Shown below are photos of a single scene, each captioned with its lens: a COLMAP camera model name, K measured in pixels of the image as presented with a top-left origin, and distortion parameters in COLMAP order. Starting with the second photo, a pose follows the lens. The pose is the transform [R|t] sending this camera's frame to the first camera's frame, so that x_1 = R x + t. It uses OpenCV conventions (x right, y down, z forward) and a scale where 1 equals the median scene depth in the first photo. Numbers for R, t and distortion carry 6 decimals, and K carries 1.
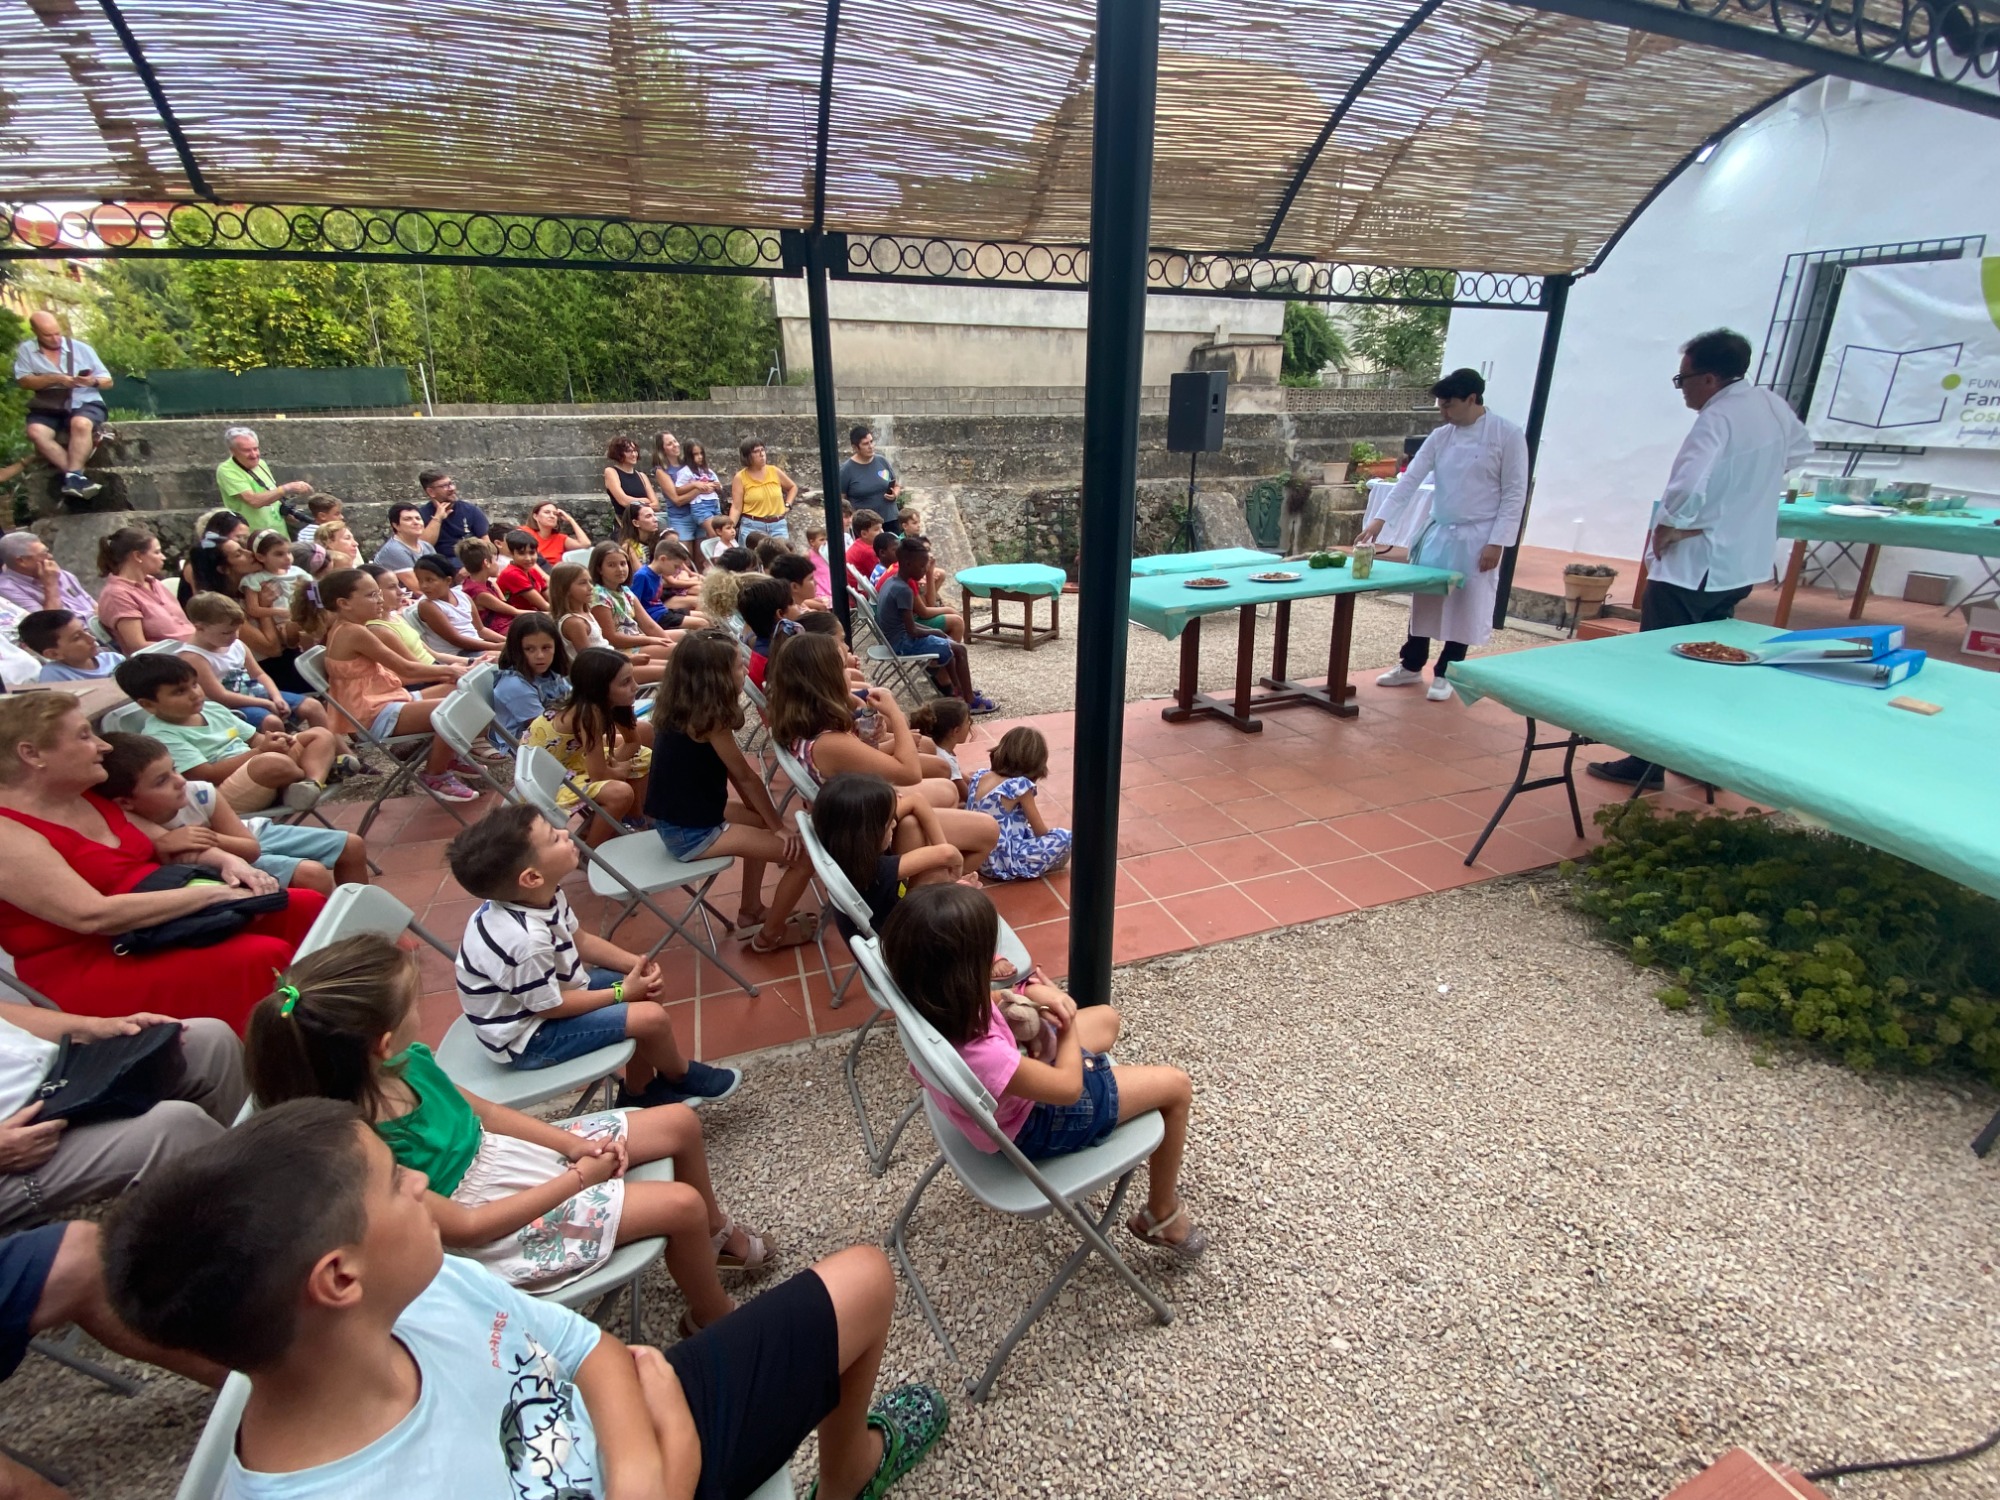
lens RADIAL K [[861.1, 0, 995.7], [0, 861.1, 747.2], [0, 0, 1]] dist [0.014606, -0.018247]
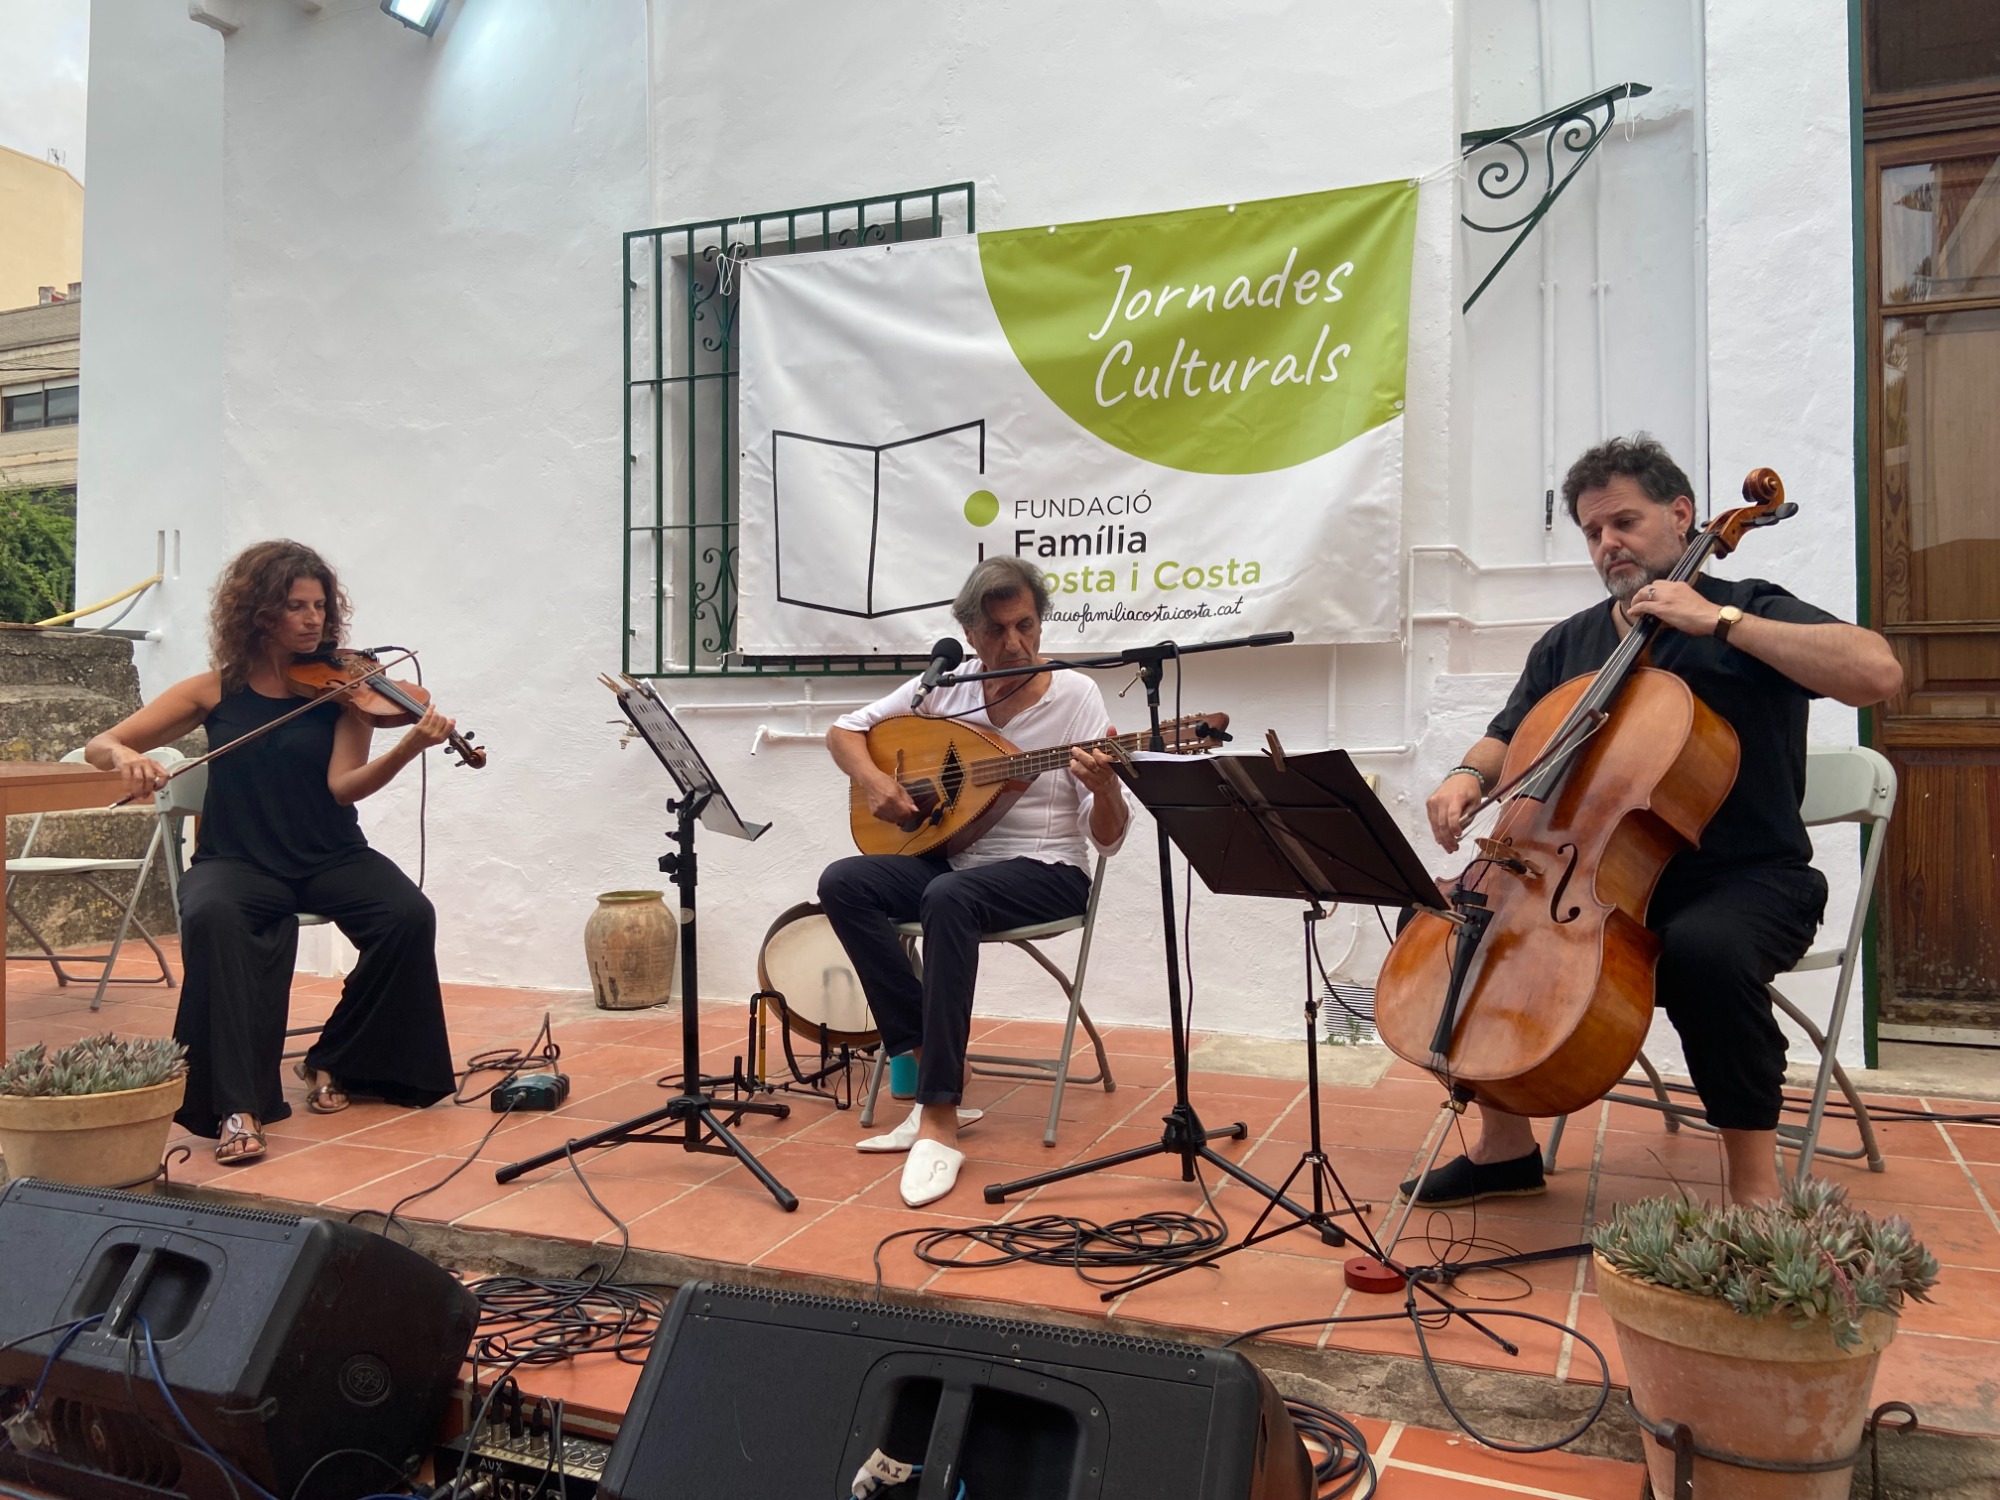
lens RADIAL K [[1530.6, 0, 1005.2], [0, 1530.6, 730.4], [0, 0, 1]] dist [0.128700, -0.173150]
pose [[0.700531, 0.018158, 0.713391, 0.576166], [0.244800, 0.932903, -0.264133, -0.118529], [-0.670320, 0.359671, 0.649082, 0.520318]]
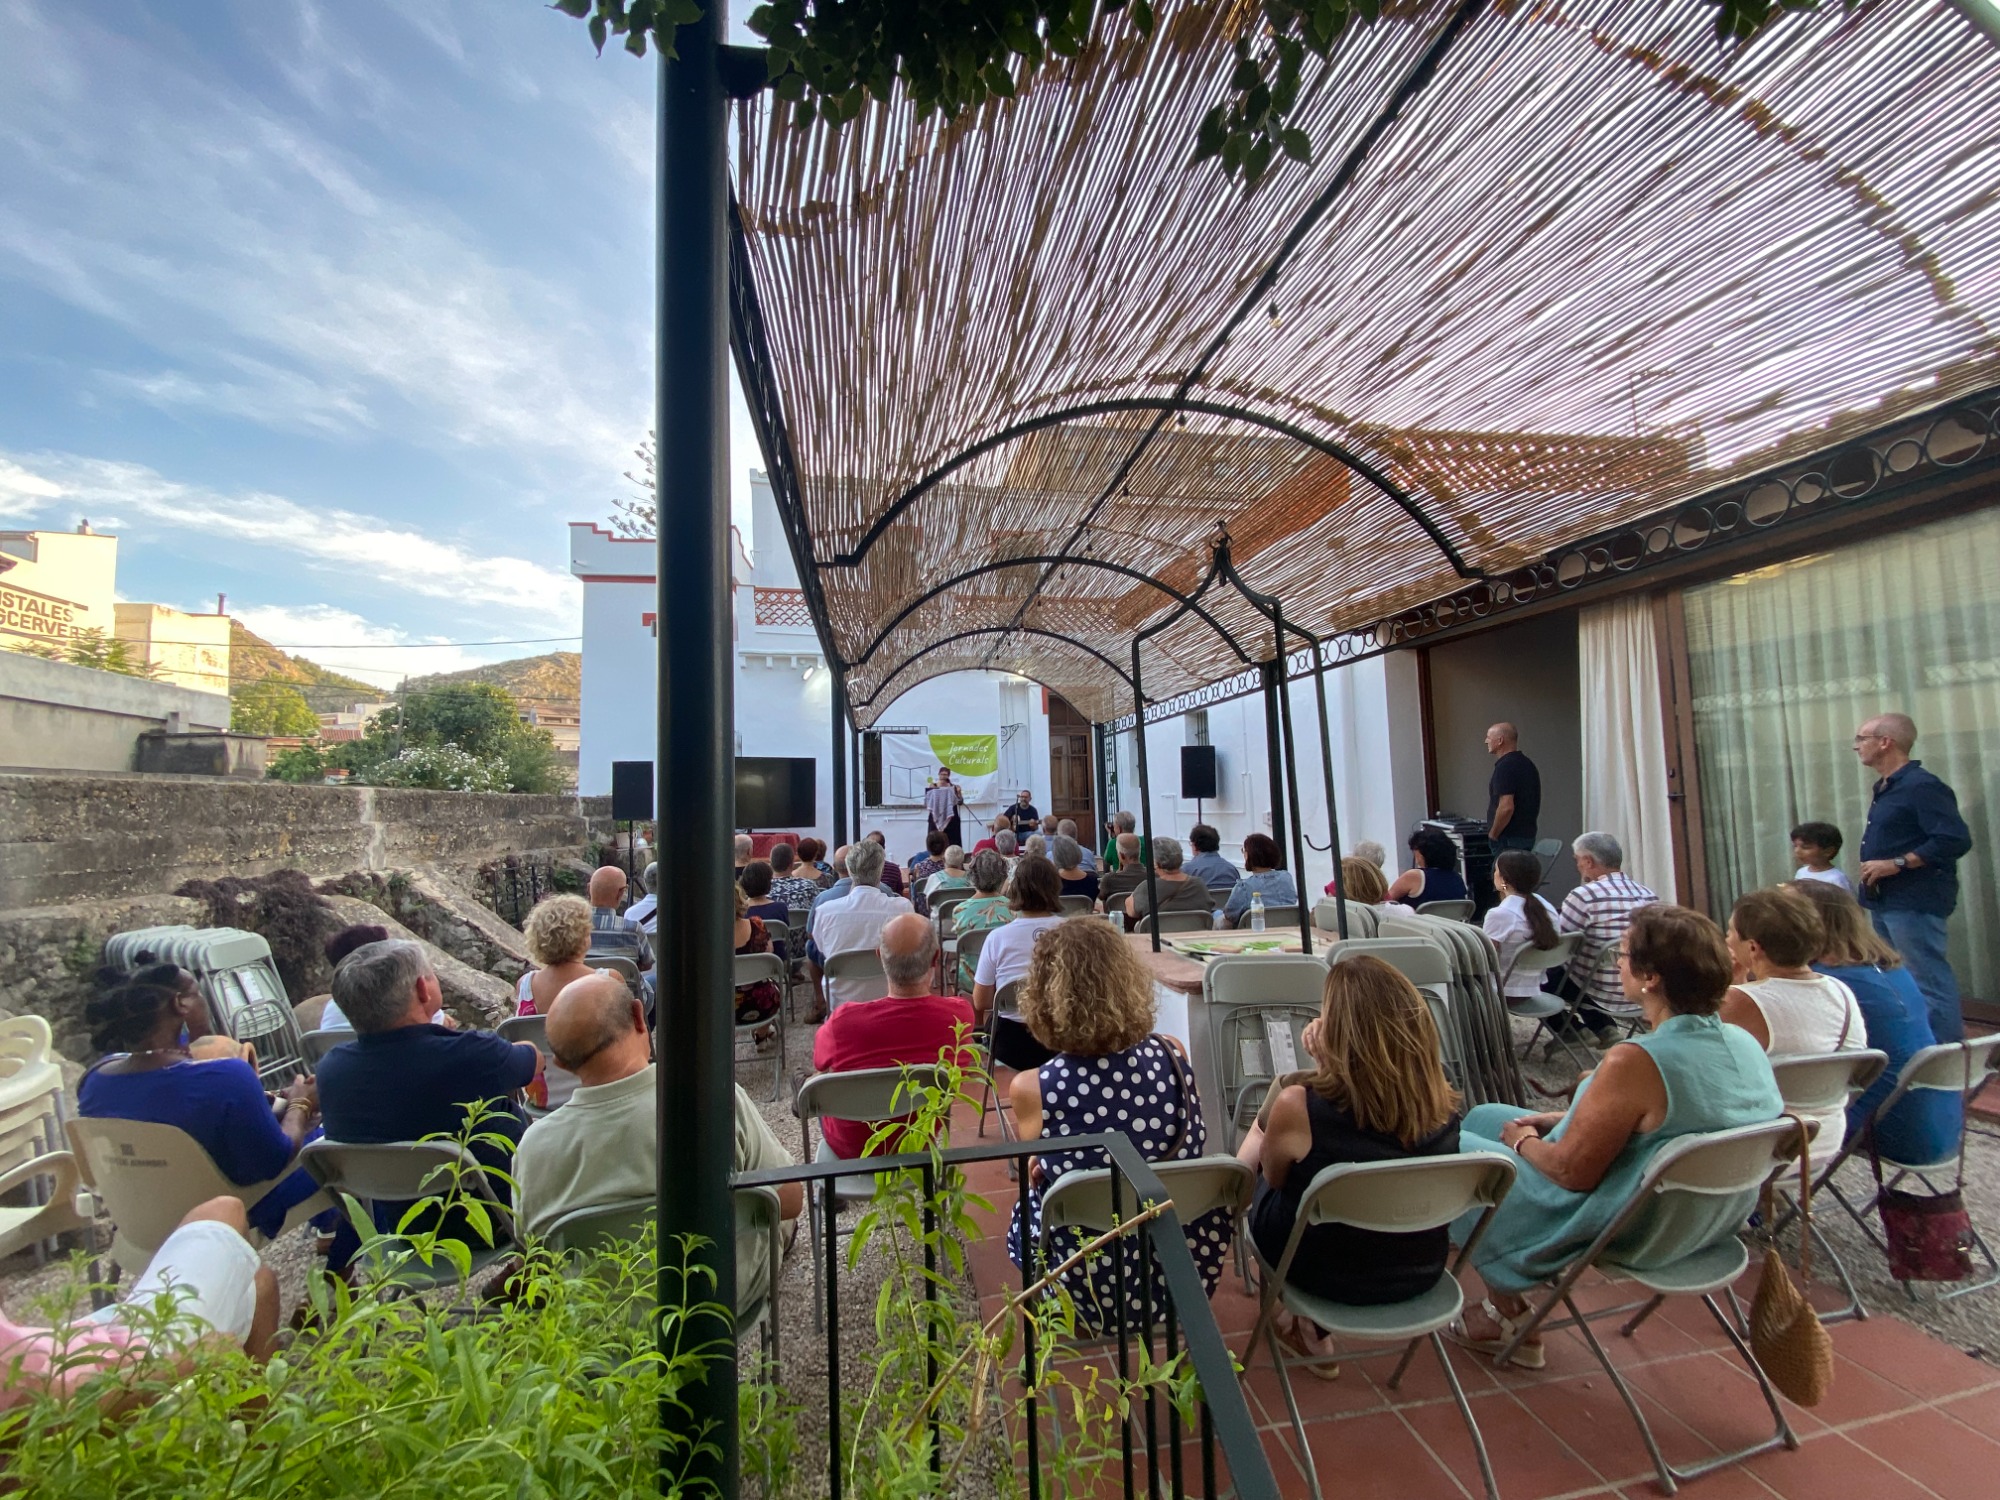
lens RADIAL K [[804.7, 0, 997.2], [0, 804.7, 748.3], [0, 0, 1]] dist [0.017659, -0.020216]
pose [[0.161516, 0.071805, 0.984254, -1.158172], [0.372257, 0.919240, -0.128149, -0.133403], [-0.913968, 0.387094, 0.121742, 0.476911]]
